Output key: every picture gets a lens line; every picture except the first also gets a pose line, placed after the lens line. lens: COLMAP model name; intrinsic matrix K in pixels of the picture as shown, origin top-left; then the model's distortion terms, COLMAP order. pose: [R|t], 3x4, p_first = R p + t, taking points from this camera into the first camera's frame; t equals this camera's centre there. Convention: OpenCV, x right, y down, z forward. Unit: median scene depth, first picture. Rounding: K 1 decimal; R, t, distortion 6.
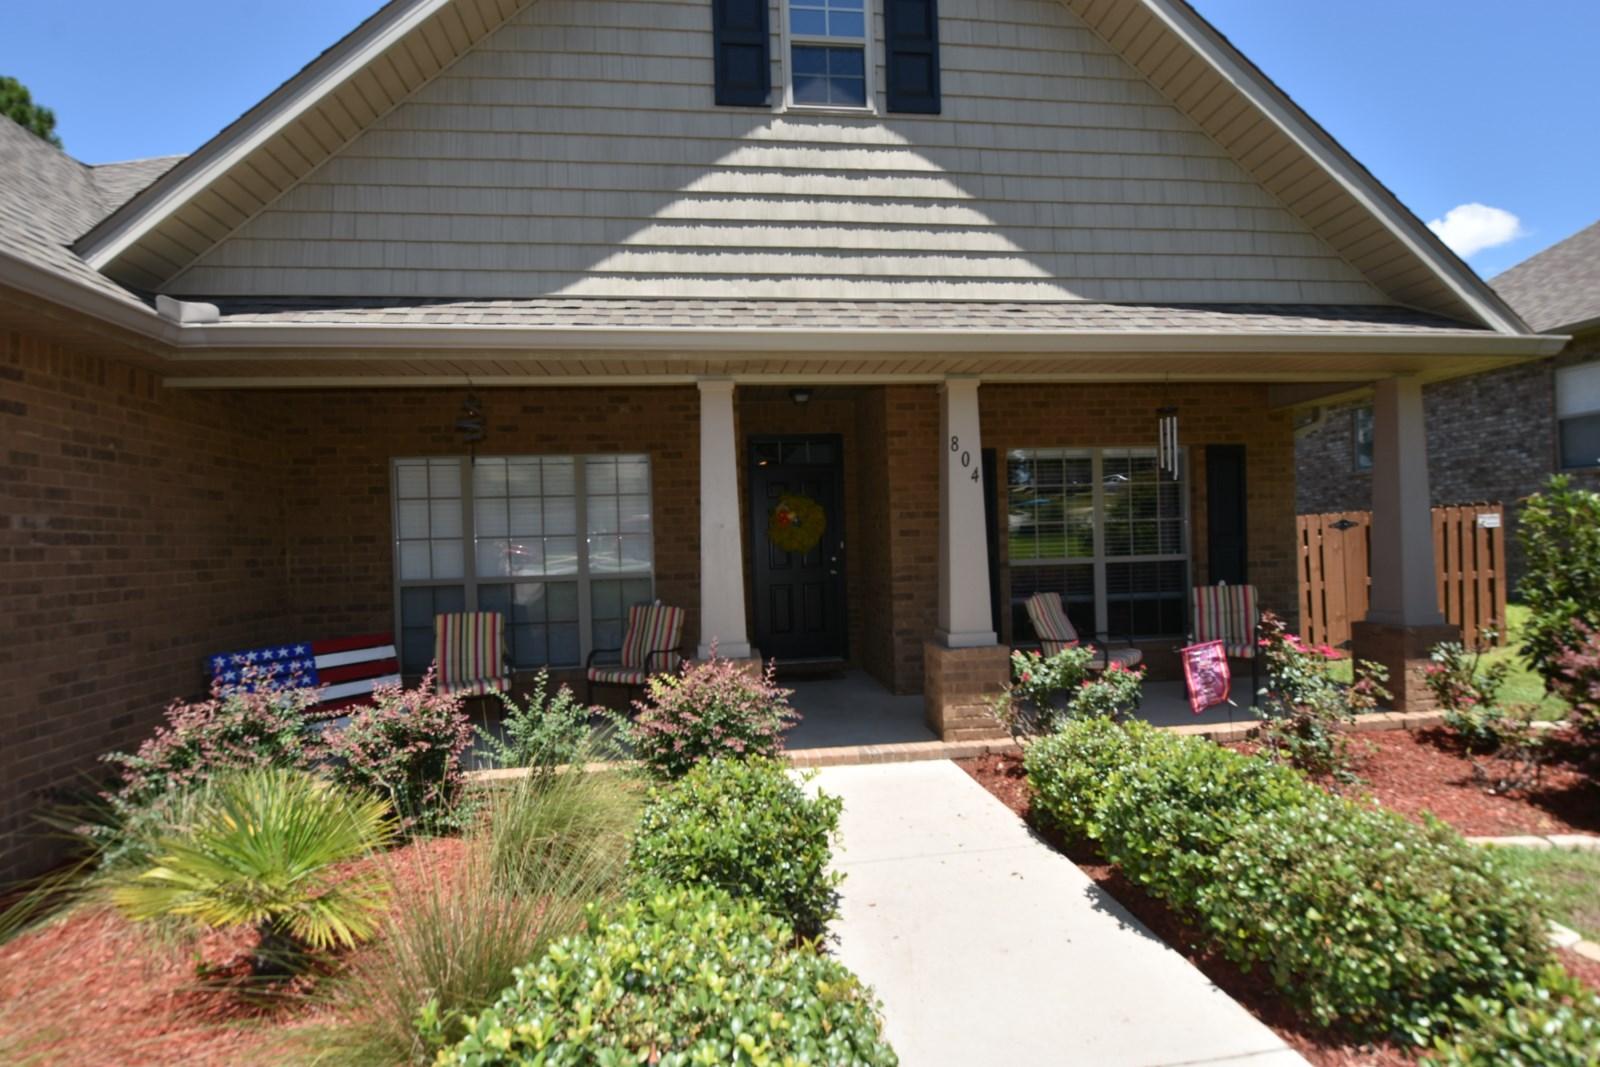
lens RADIAL K [[749.1, 0, 800.0], [0, 749.1, 533.5], [0, 0, 1]] dist [0.017807, -0.000072]
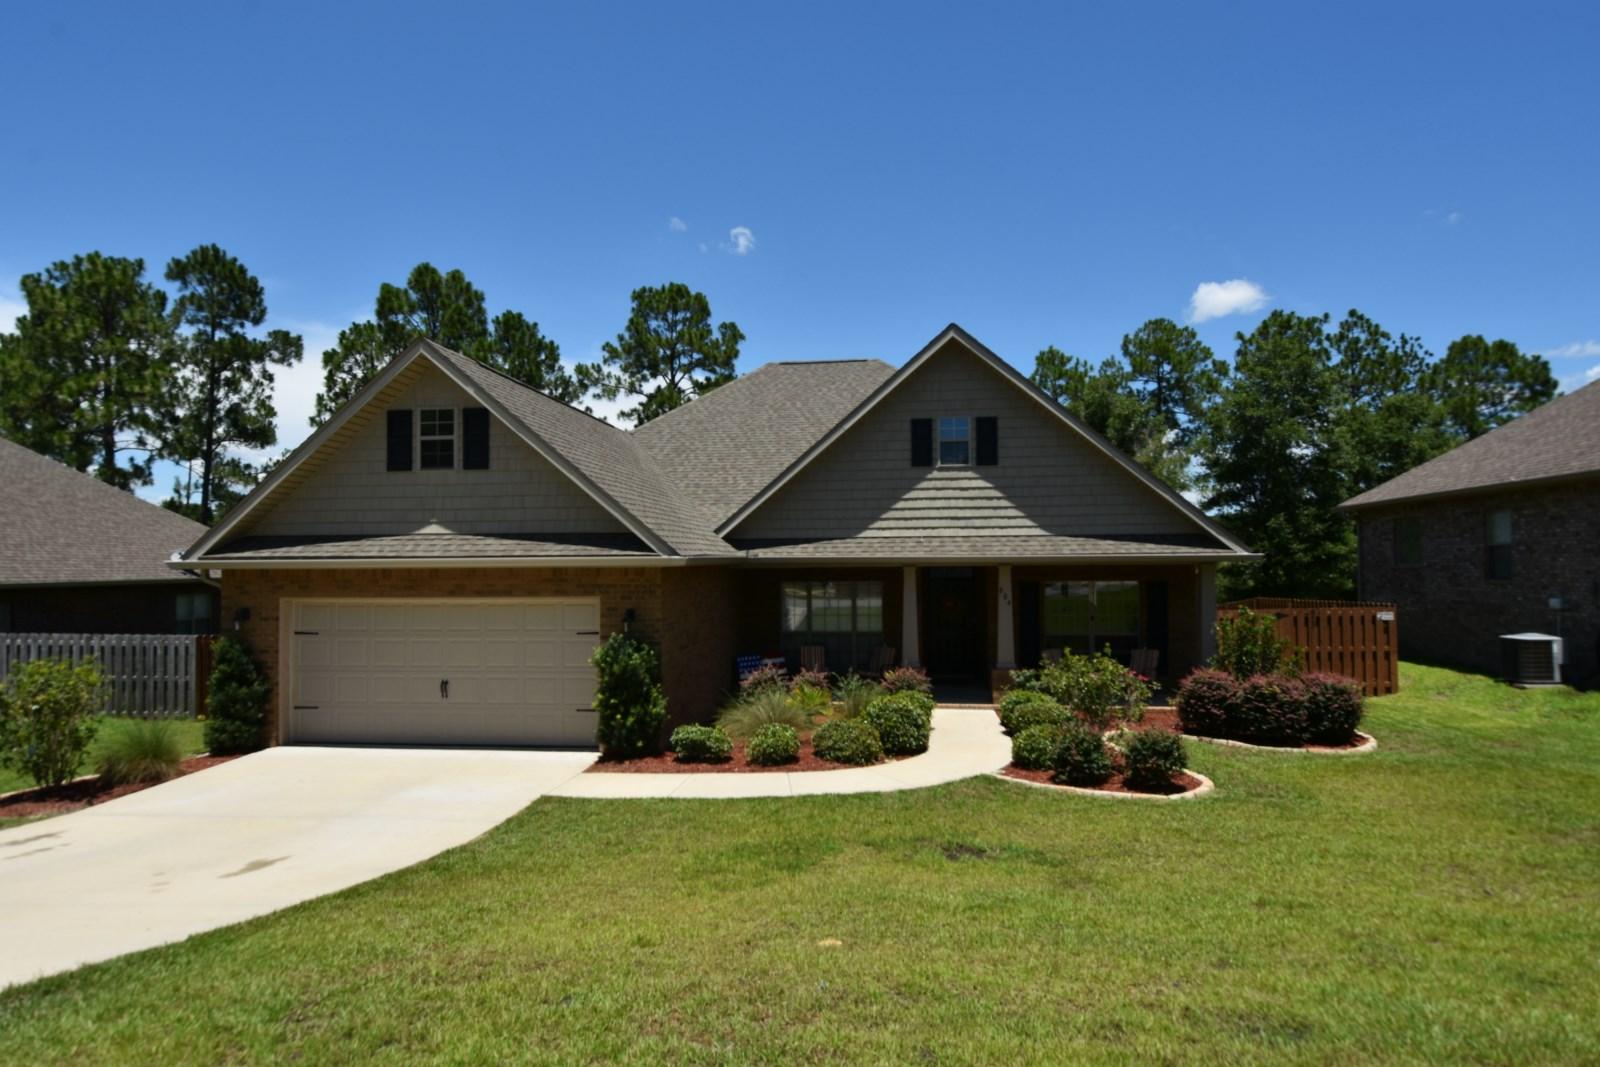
lens RADIAL K [[1042.0, 0, 800.0], [0, 1042.0, 533.5], [0, 0, 1]] dist [-0.000035, 0.000178]
pose [[0.970660, 0.020528, -0.239580, 0.400128], [-0.021026, 0.999779, 0.000478, -0.311792], [0.239537, 0.004573, 0.970876, -2.735850]]
